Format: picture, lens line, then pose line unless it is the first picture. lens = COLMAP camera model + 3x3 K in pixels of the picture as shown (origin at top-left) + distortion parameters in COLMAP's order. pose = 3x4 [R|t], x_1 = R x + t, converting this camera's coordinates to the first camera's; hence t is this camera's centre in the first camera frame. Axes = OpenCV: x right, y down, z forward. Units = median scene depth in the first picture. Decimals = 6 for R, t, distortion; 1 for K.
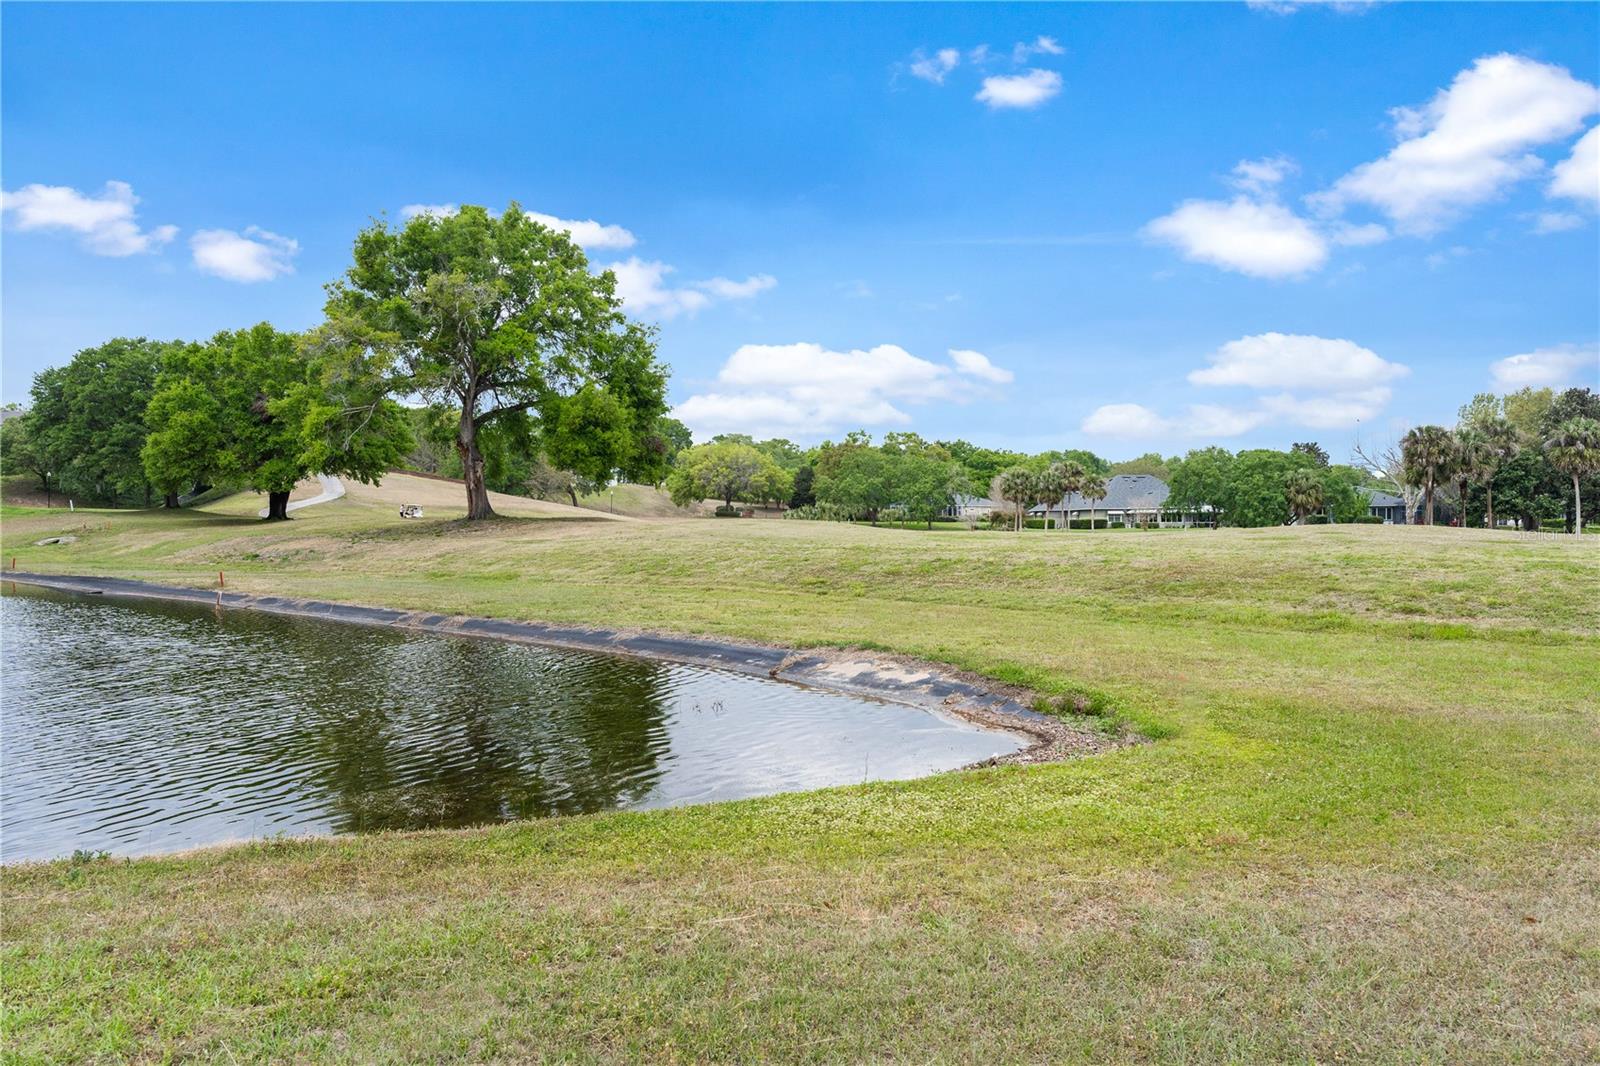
lens RADIAL K [[1138.8, 0, 800.0], [0, 1138.8, 533.0], [0, 0, 1]] dist [0.028121, -0.001110]
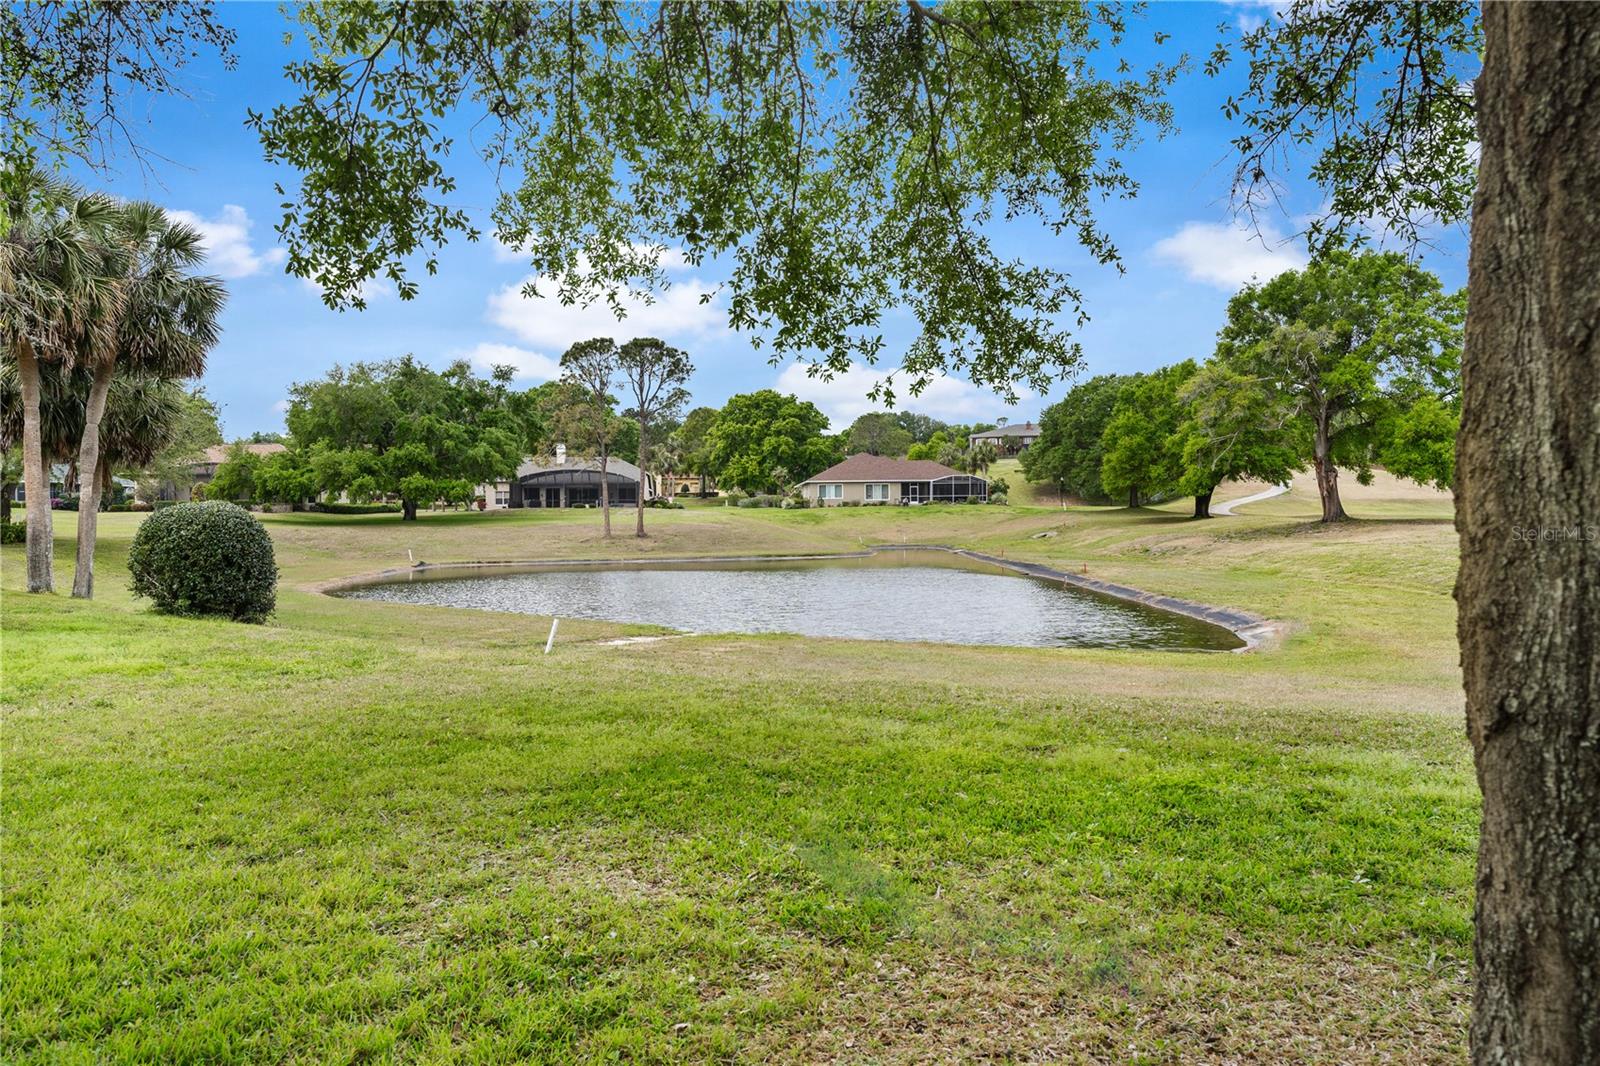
lens RADIAL K [[1138.8, 0, 800.0], [0, 1138.8, 533.0], [0, 0, 1]] dist [0.028121, -0.001110]
pose [[0.680600, 0.006644, -0.732625, 0.158330], [0.002704, 0.999929, 0.011581, -0.011802], [0.732650, -0.009863, 0.680534, -0.153342]]
